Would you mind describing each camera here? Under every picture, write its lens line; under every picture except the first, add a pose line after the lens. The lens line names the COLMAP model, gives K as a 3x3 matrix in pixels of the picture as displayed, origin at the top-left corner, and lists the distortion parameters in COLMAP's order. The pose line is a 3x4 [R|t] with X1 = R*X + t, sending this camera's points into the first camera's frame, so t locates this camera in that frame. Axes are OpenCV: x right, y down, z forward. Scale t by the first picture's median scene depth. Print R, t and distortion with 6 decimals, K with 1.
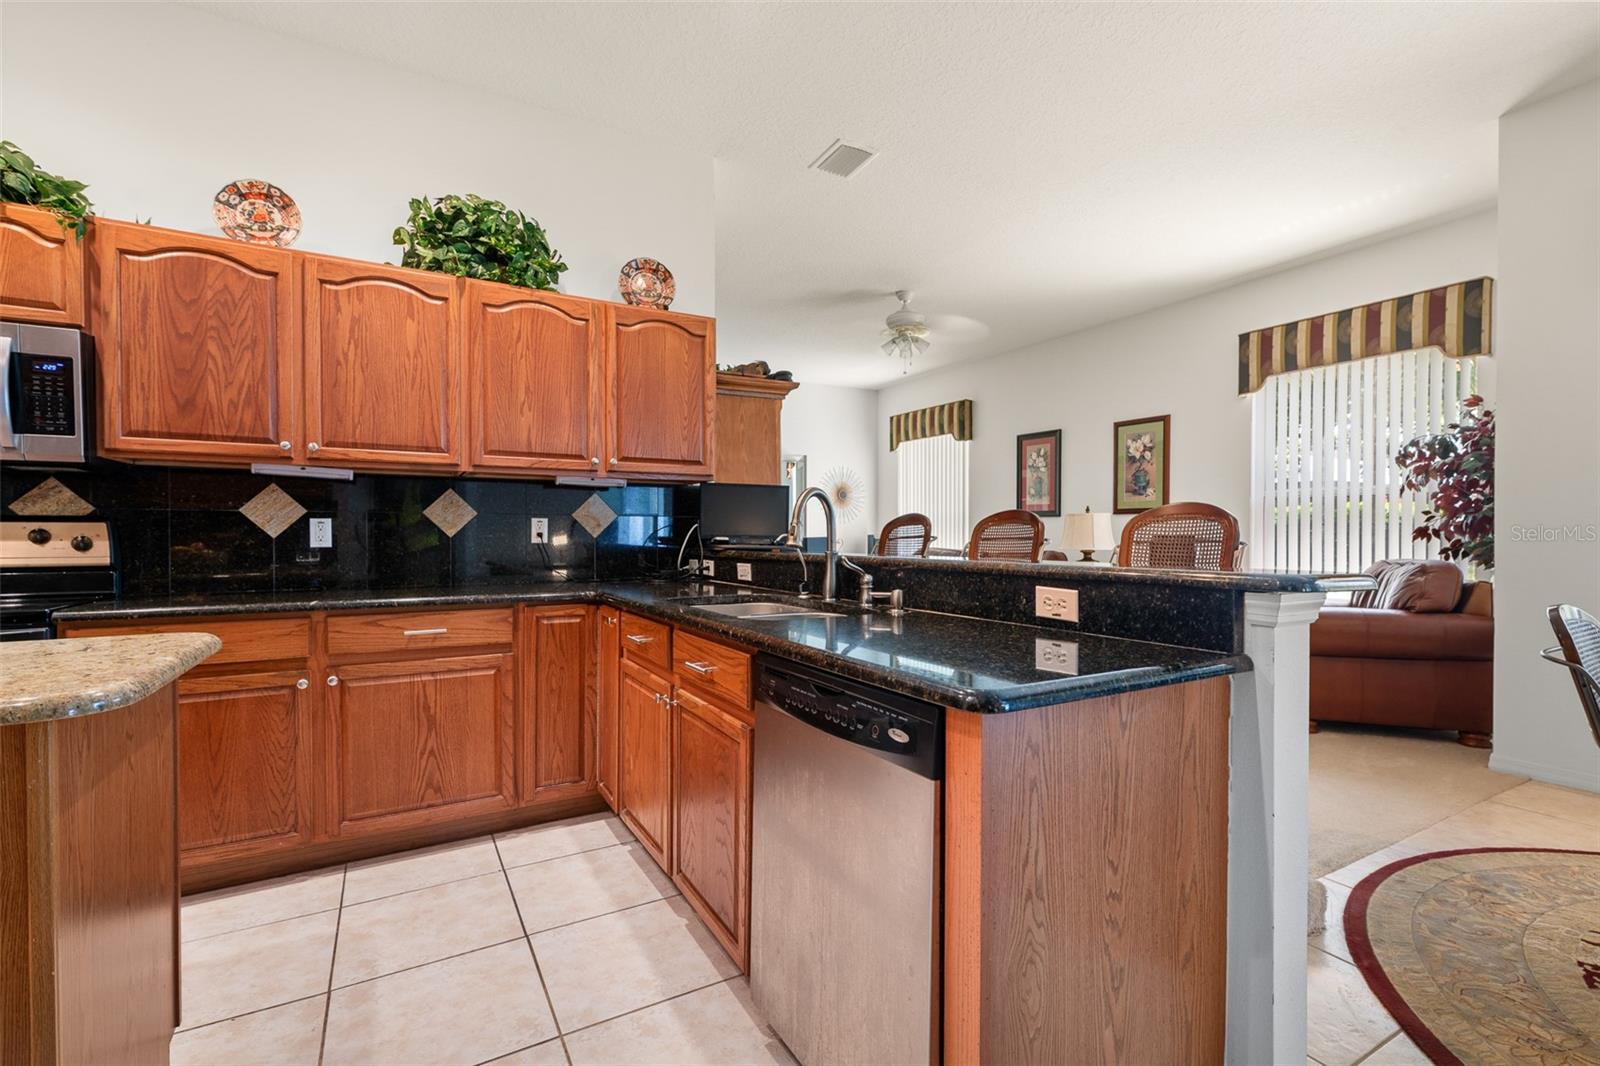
lens RADIAL K [[716.5, 0, 800.0], [0, 716.5, 533.0], [0, 0, 1]] dist [-0.000767, -0.000607]
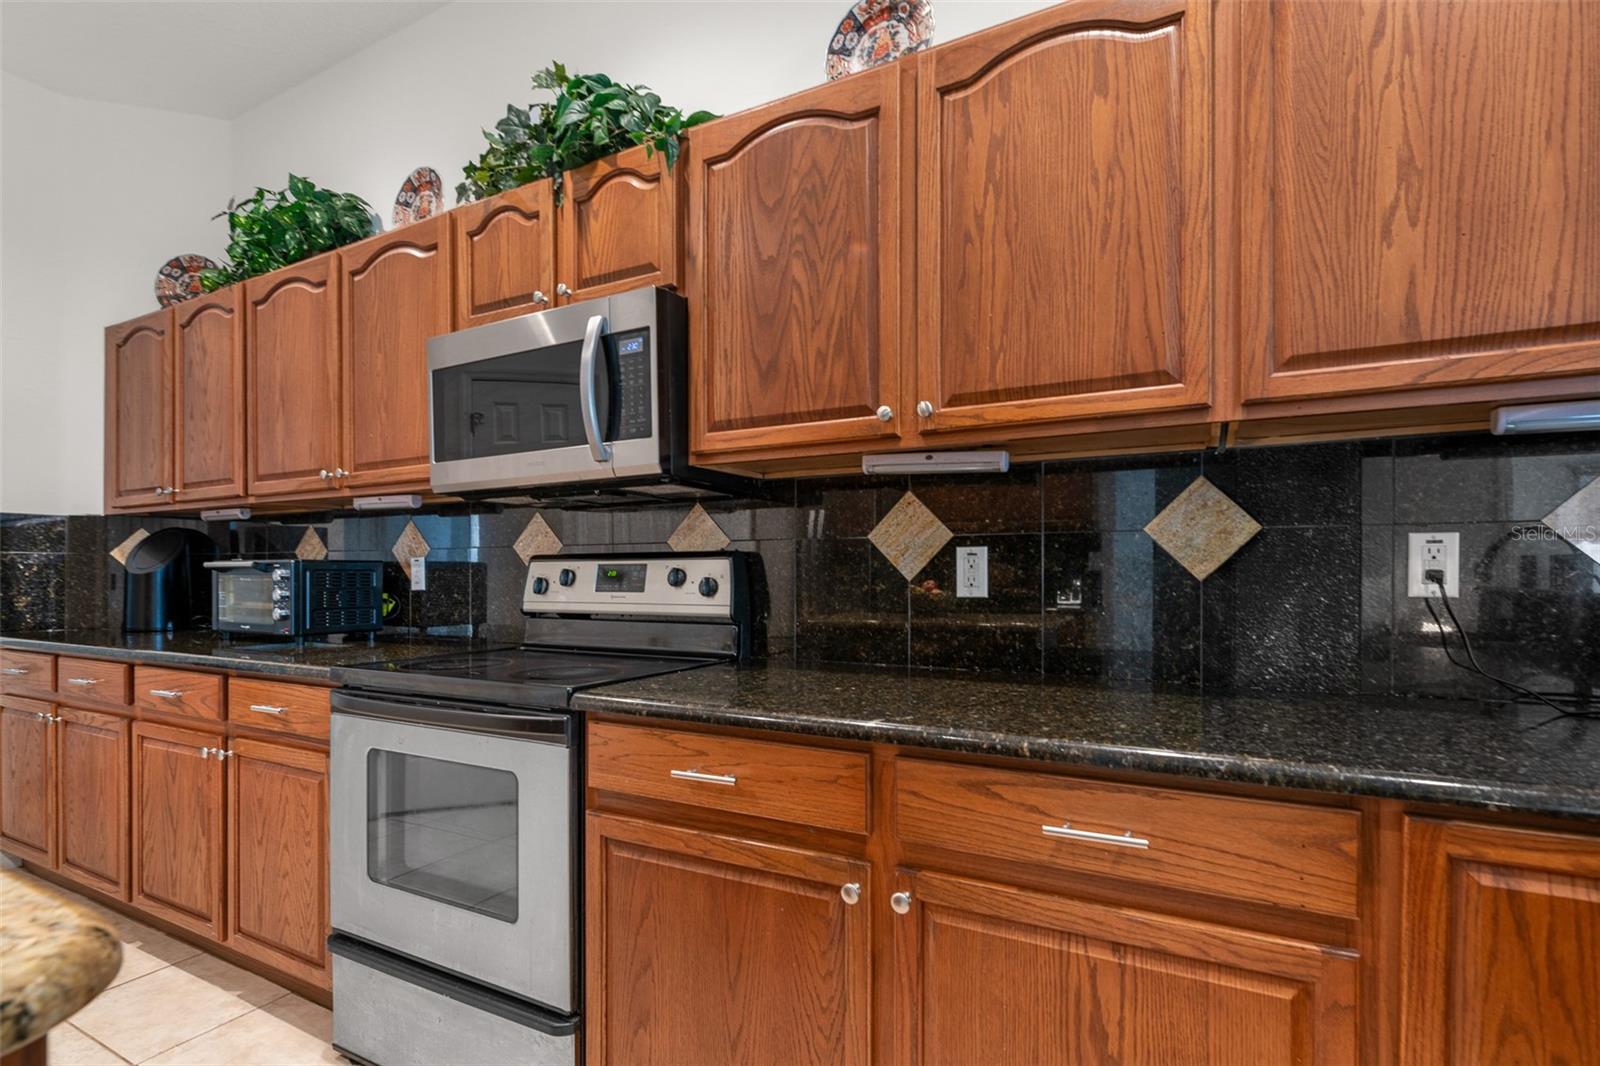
lens RADIAL K [[770.4, 0, 805.7], [0, 770.4, 582.3], [0, 0, 1]] dist [-0.002288, -0.000196]
pose [[0.542146, 0.009531, -0.840230, -0.255320], [0.005035, 0.999881, 0.014591, -0.002032], [0.840269, -0.012141, 0.542034, 0.628563]]
